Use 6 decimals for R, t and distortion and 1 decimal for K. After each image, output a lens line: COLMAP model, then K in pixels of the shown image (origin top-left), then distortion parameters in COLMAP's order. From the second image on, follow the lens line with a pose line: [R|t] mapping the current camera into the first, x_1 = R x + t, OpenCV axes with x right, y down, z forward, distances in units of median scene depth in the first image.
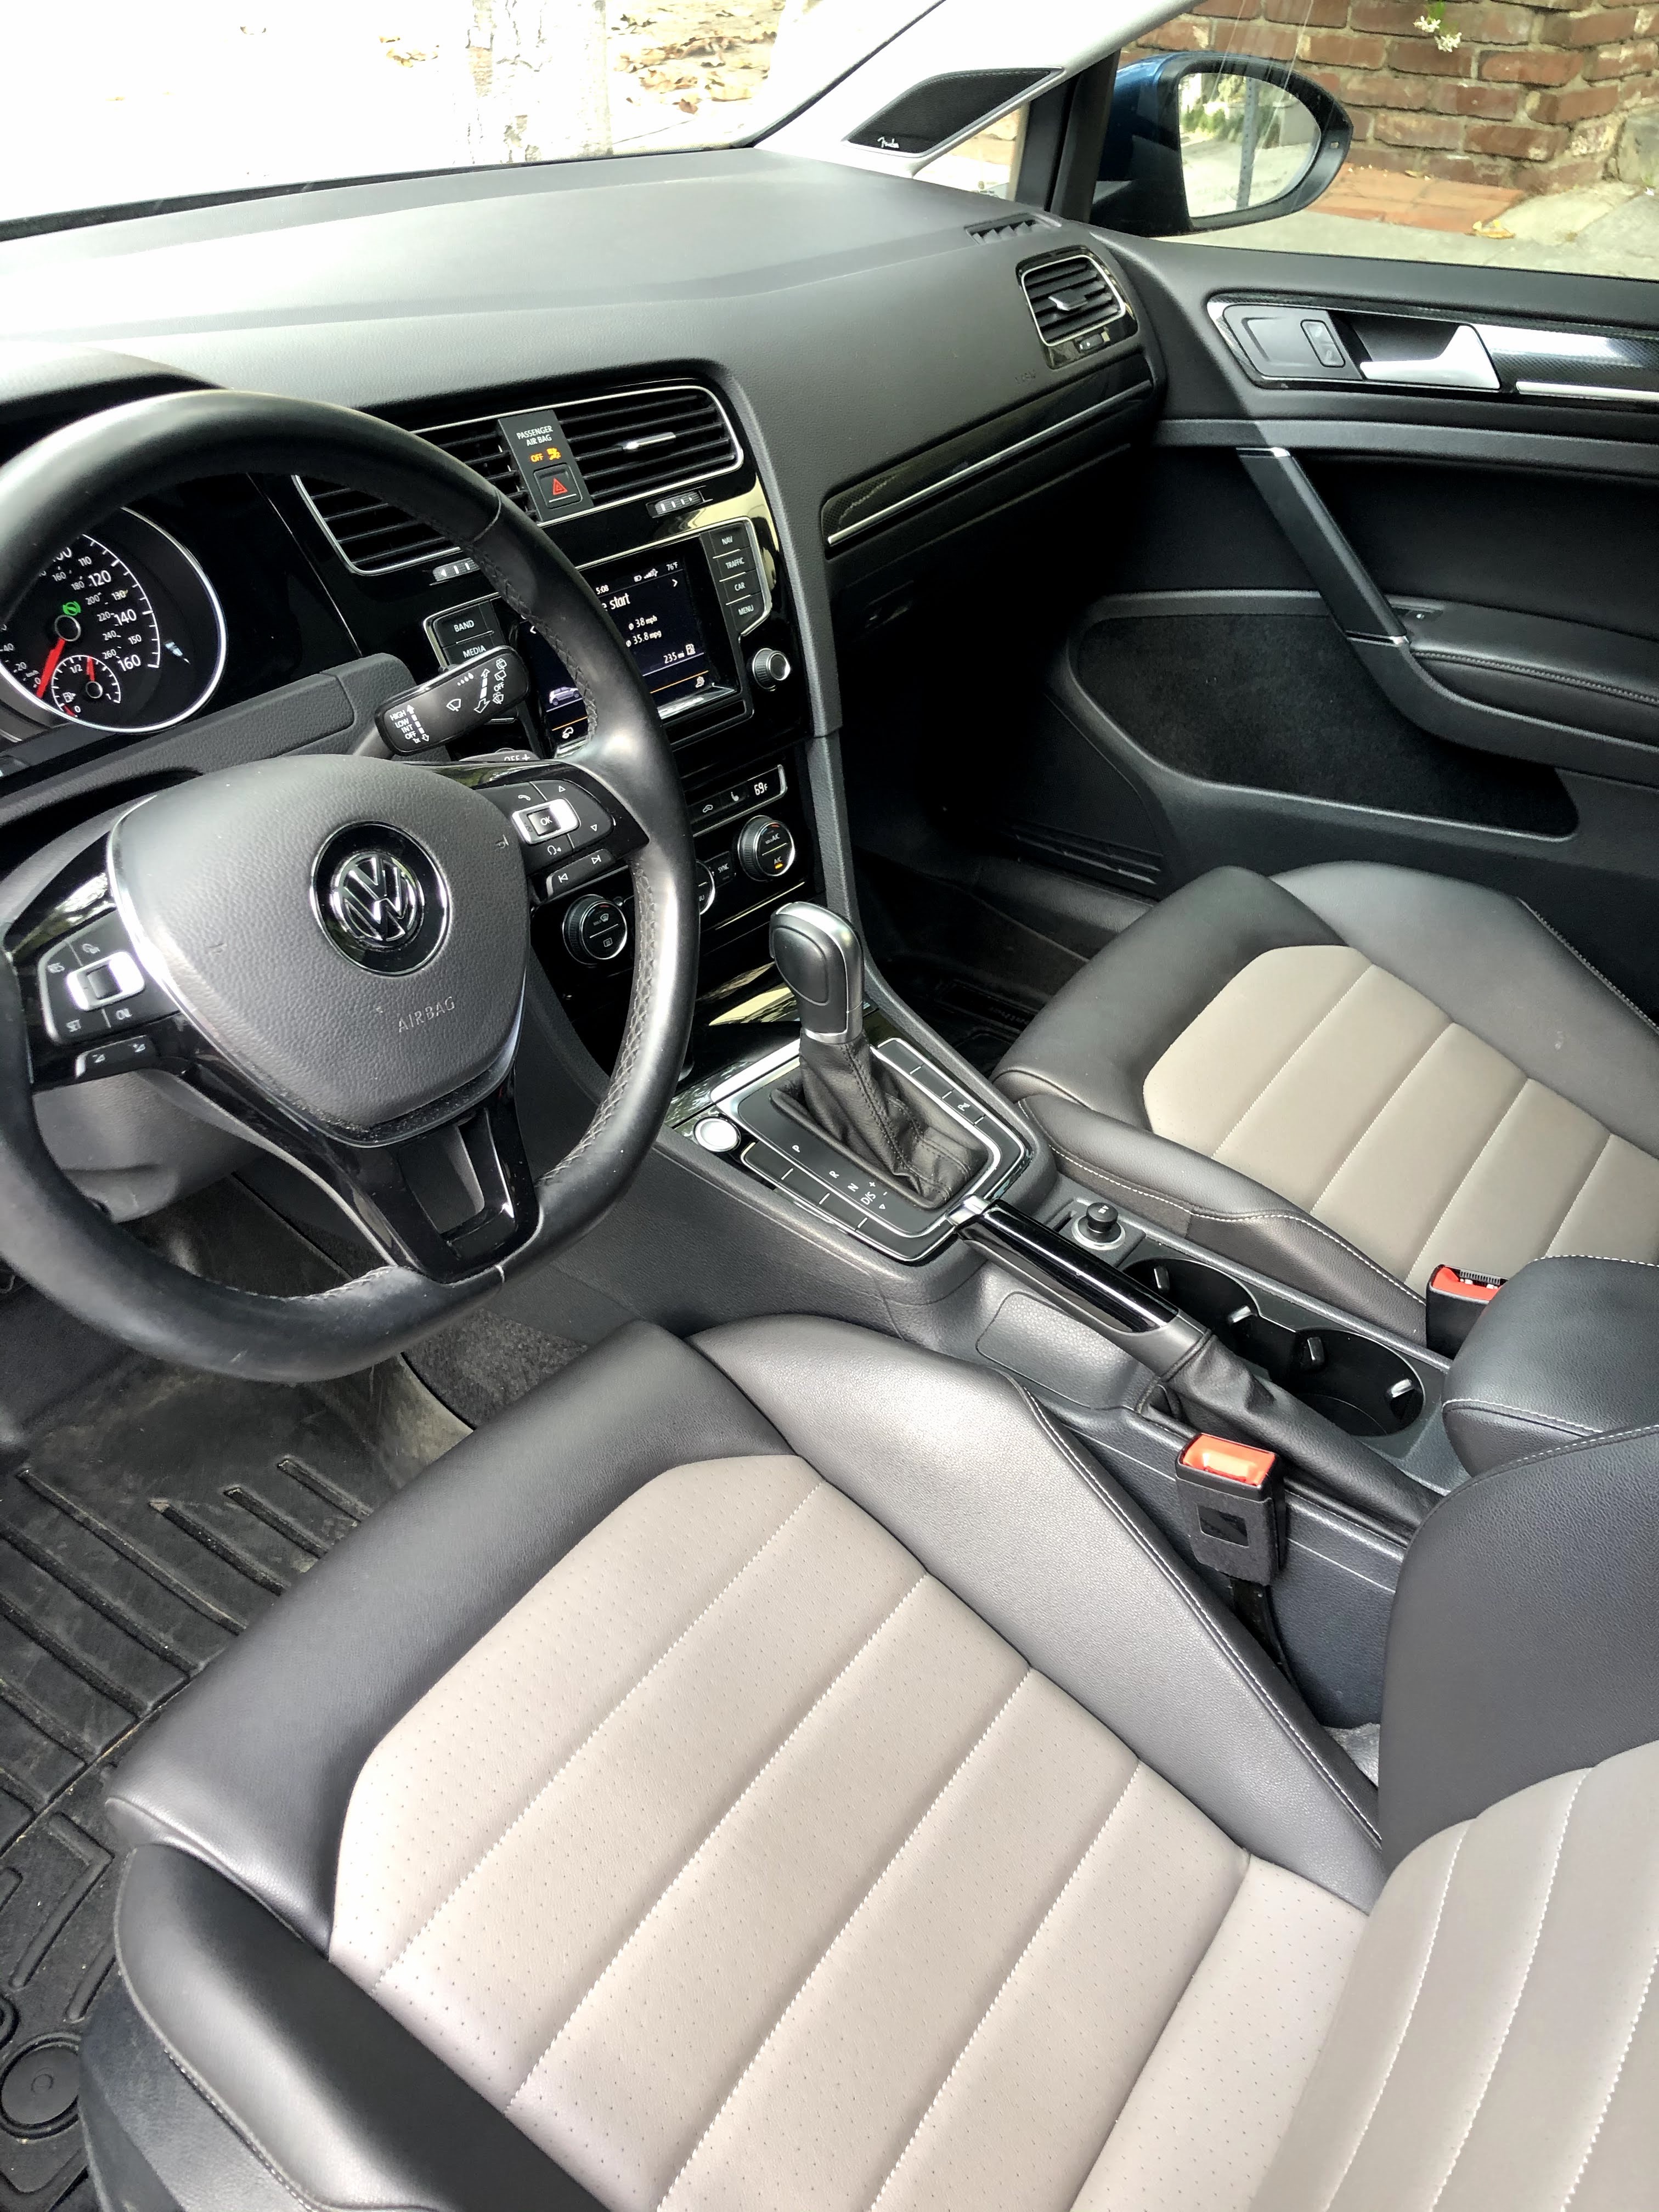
lens RADIAL K [[1865.0, 0, 829.5], [0, 1865.0, 1106.0], [0, 0, 1]] dist [0.158119, -0.471178]
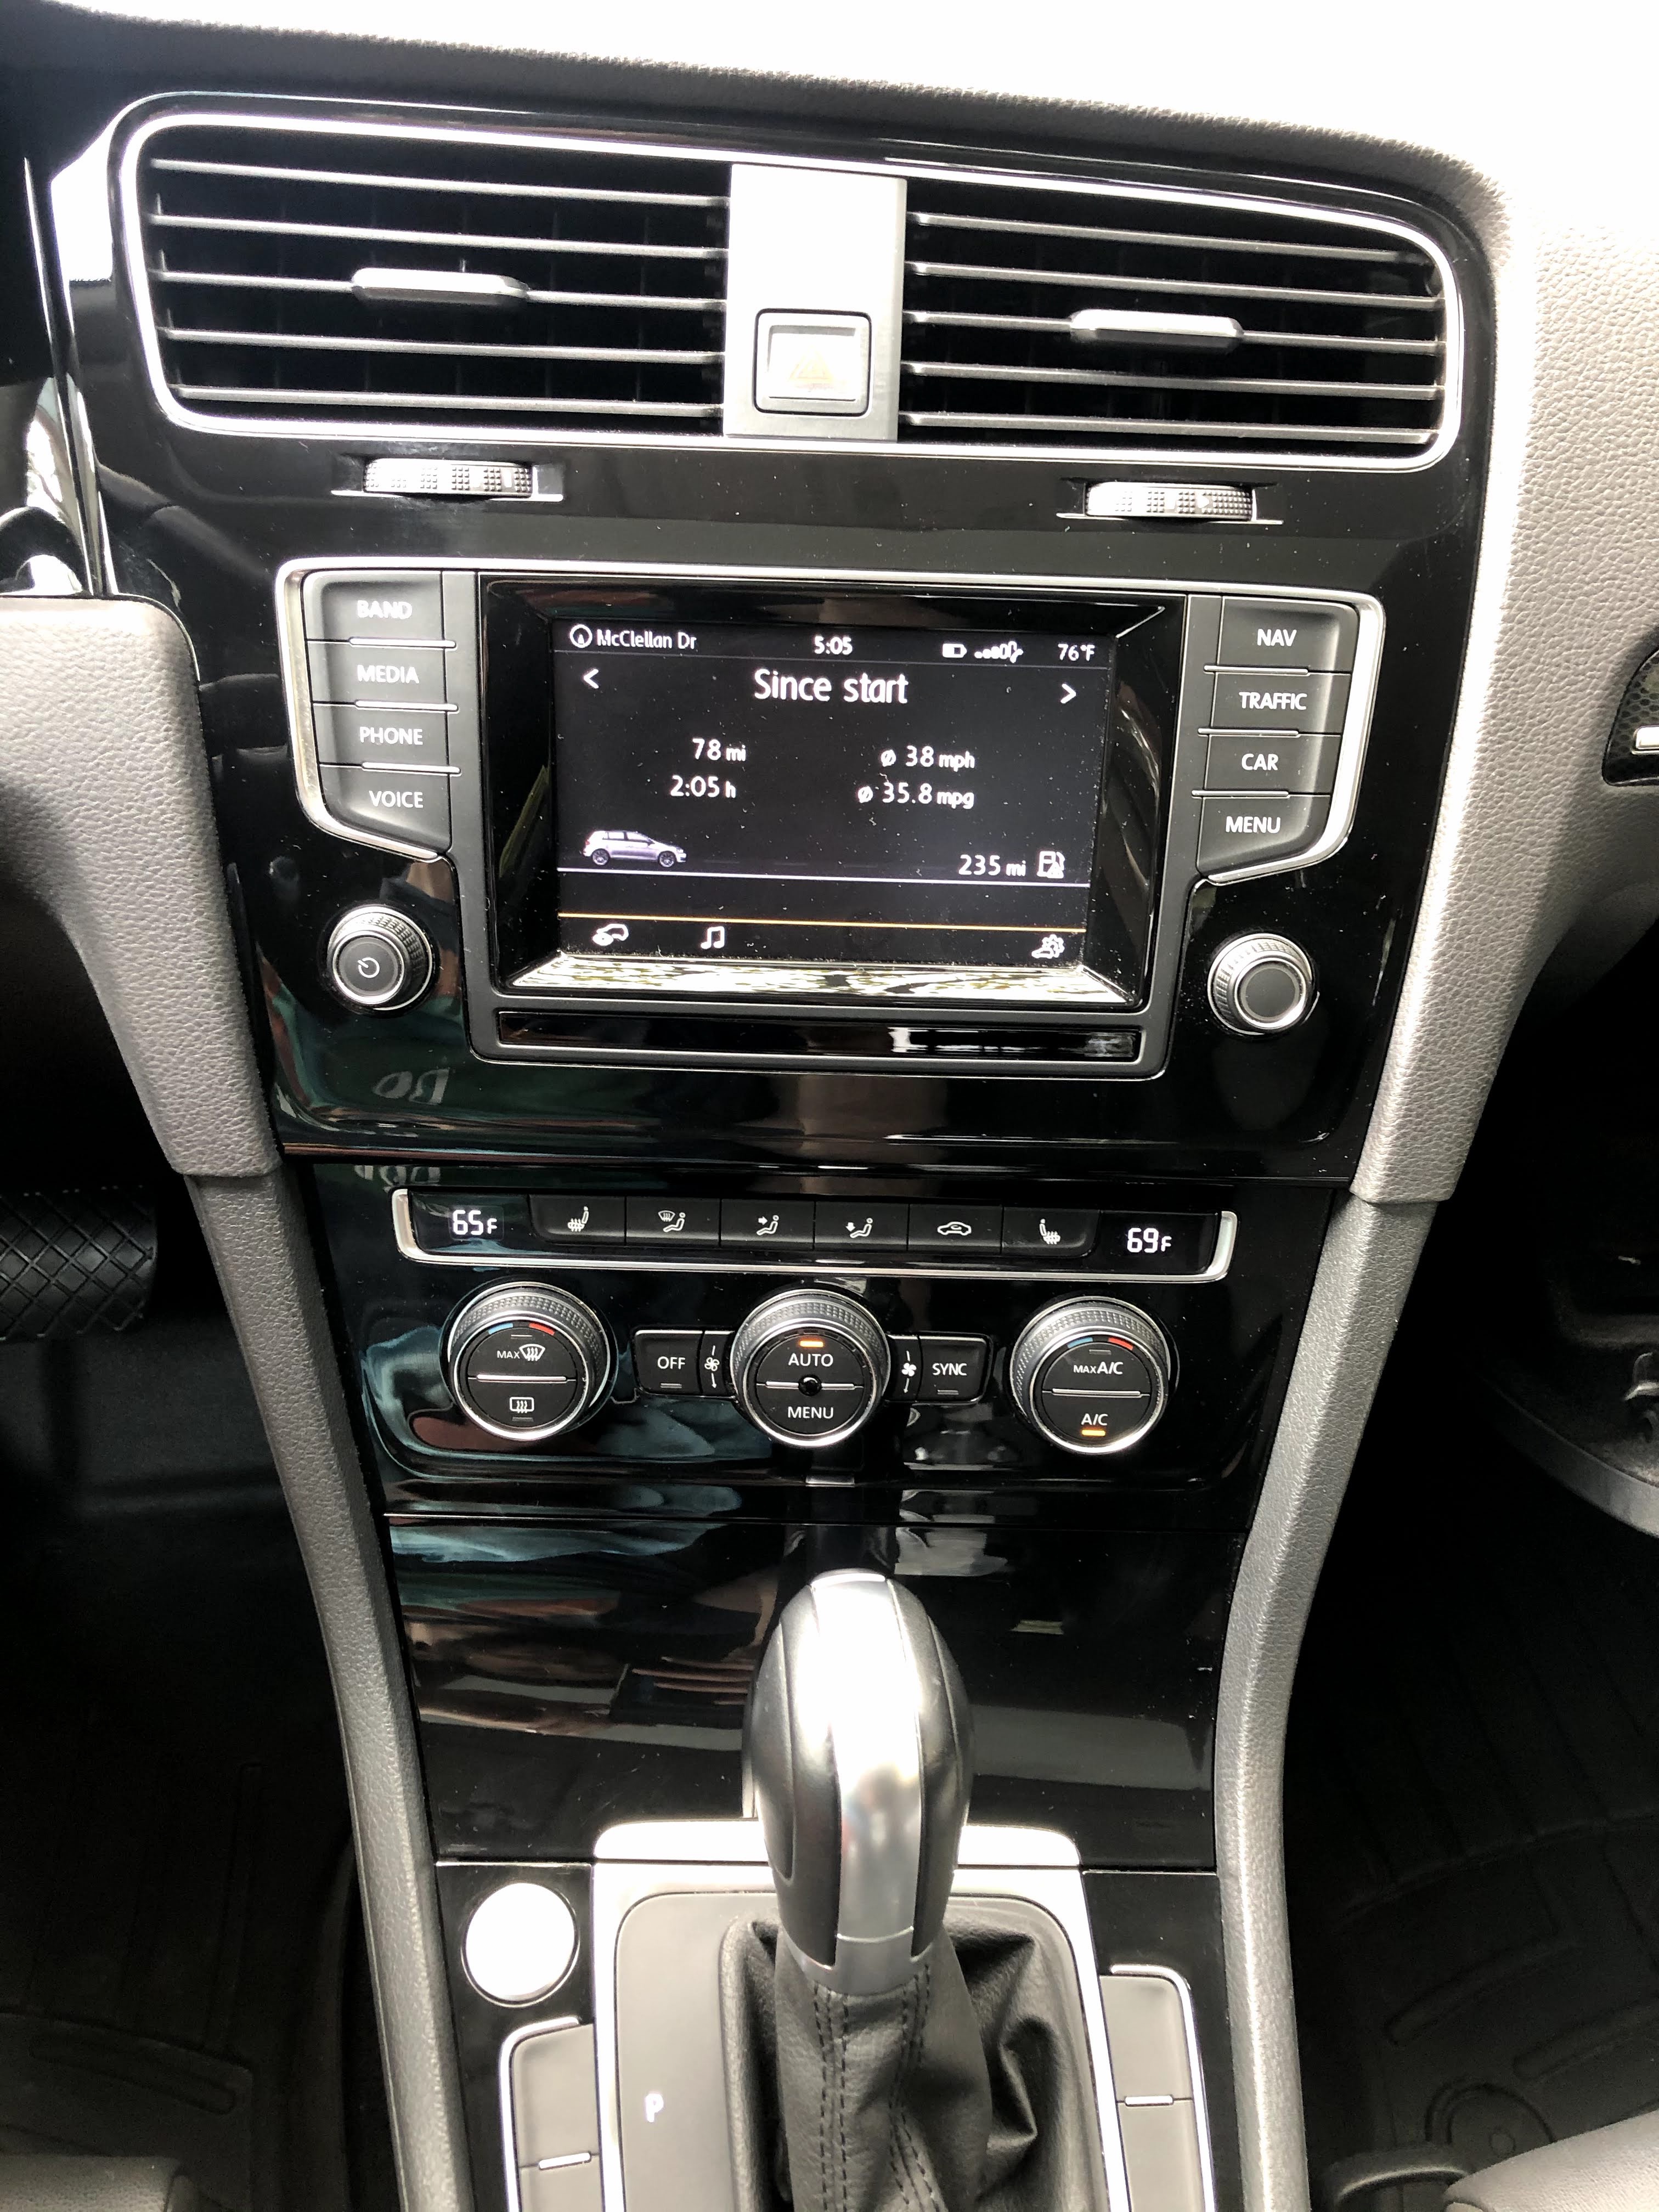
lens RADIAL K [[1865.0, 0, 829.5], [0, 1865.0, 1106.0], [0, 0, 1]] dist [0.158119, -0.471178]
pose [[0.668074, 0.445128, -0.596271, 0.147412], [-0.441864, 0.882073, 0.163412, -0.237123], [0.598693, 0.154299, 0.785976, 0.659862]]
